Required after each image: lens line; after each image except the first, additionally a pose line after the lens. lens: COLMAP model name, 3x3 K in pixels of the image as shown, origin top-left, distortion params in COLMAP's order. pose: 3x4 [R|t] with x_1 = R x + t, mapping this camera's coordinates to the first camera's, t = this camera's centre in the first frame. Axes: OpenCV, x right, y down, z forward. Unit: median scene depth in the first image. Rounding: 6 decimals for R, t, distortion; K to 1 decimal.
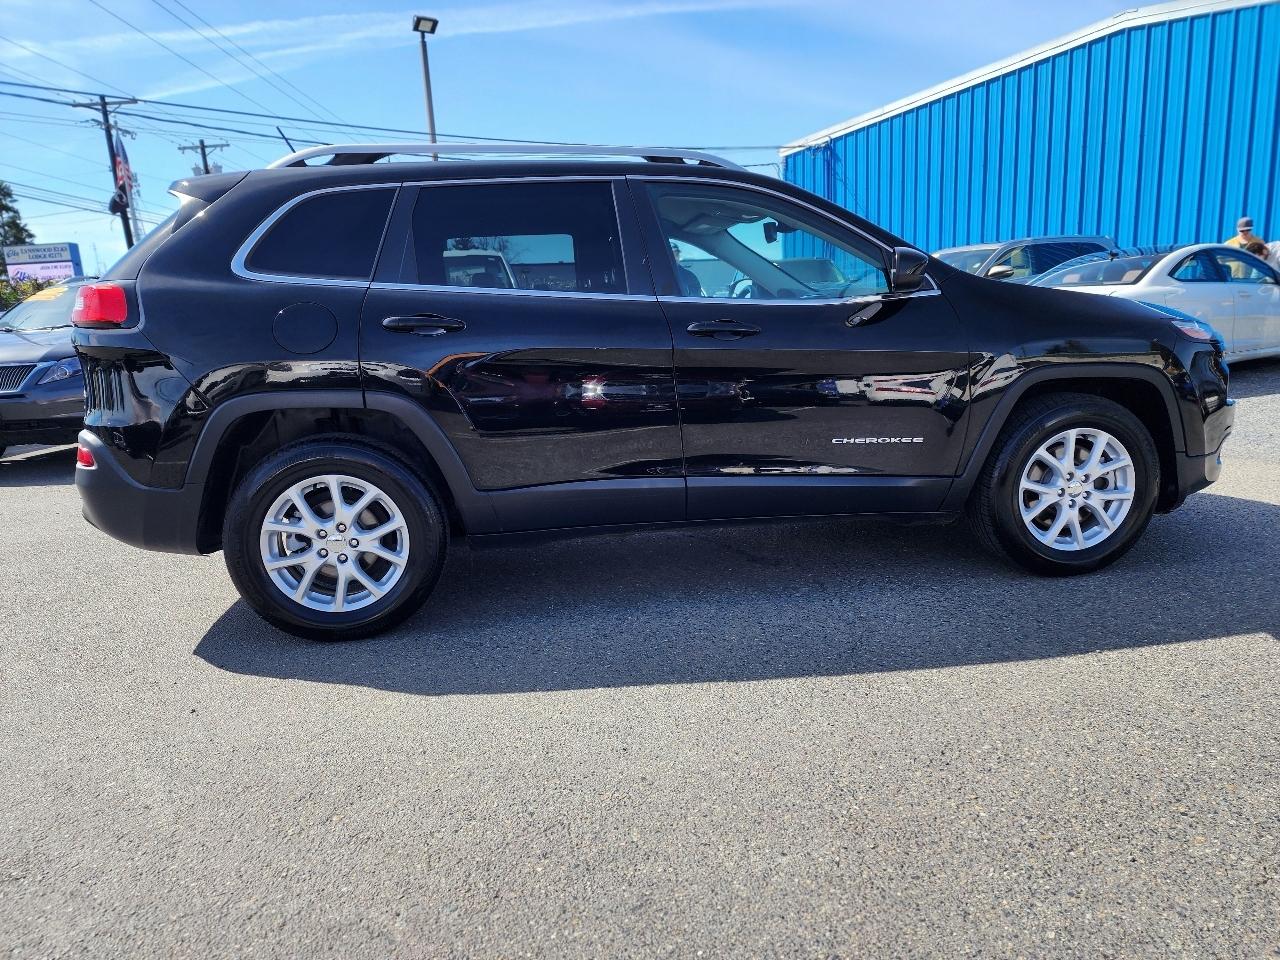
lens RADIAL K [[841.6, 0, 642.5], [0, 841.6, 479.2], [0, 0, 1]] dist [0.058013, -0.044289]
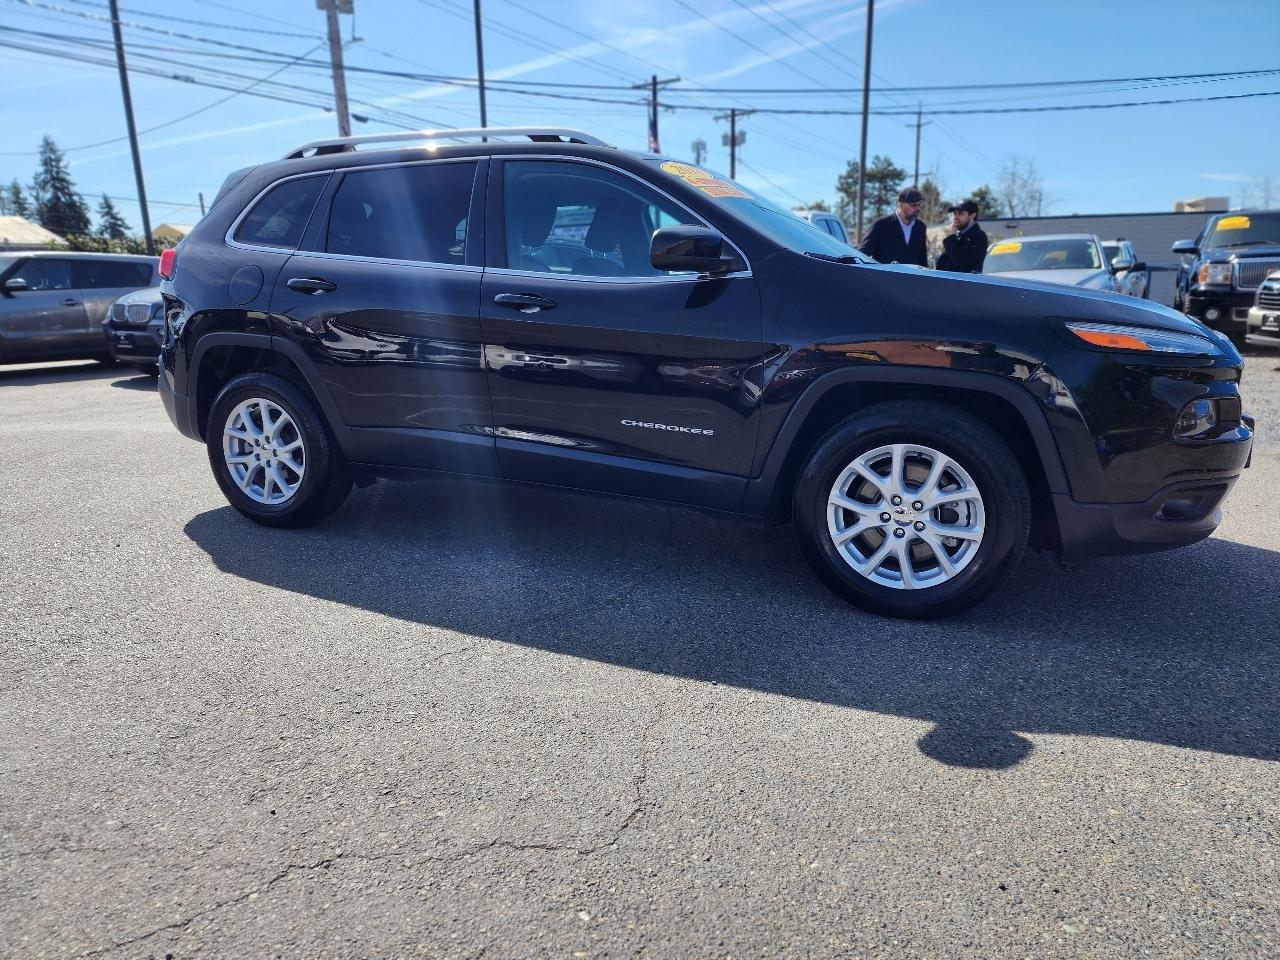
lens RADIAL K [[841.6, 0, 647.9], [0, 841.6, 476.9], [0, 0, 1]] dist [0.058013, -0.044289]
pose [[0.845023, 0.154933, -0.511793, 0.730201], [-0.132014, 0.987924, 0.081103, -0.062192], [0.518178, -0.000970, 0.855272, 0.160893]]
